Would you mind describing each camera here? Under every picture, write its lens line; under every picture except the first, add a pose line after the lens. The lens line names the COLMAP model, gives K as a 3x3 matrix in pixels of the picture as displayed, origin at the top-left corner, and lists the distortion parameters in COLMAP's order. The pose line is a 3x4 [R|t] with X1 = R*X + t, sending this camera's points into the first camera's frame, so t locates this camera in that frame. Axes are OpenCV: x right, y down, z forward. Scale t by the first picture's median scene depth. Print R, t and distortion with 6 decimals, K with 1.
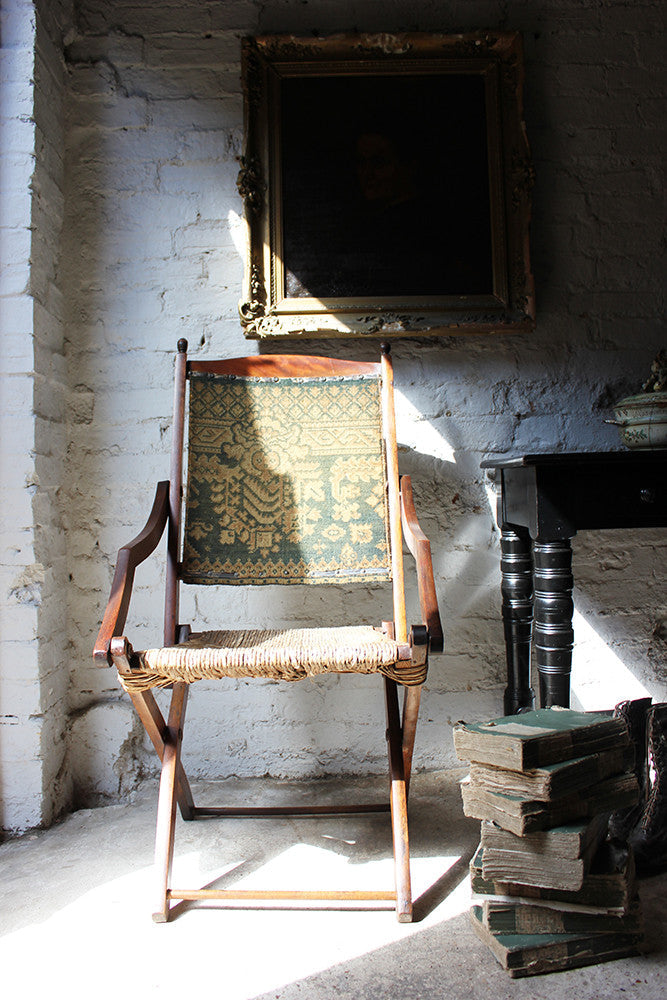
lens RADIAL K [[969.5, 0, 326.7], [0, 969.5, 493.2], [0, 0, 1]] dist [-0.087914, 0.000000]
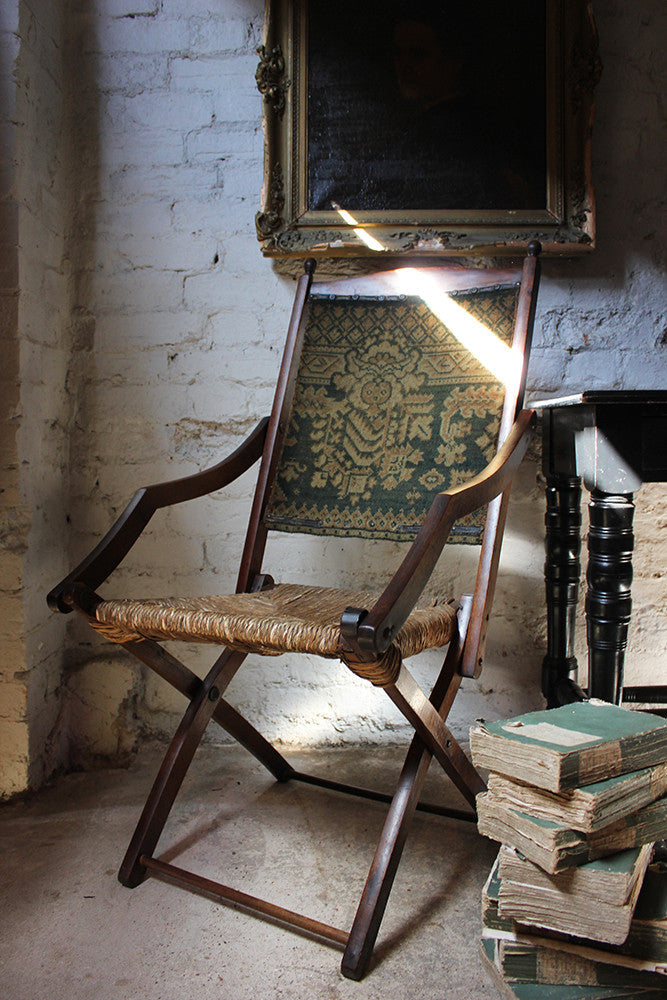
lens RADIAL K [[923.6, 0, 339.2], [0, 923.6, 504.7], [0, 0, 1]] dist [-0.122980, 0.082527]
pose [[0.998610, 0.025693, -0.046028, 0.030298], [-0.022132, 0.996840, 0.076286, 0.001335], [0.047842, -0.075162, 0.996023, 0.151967]]
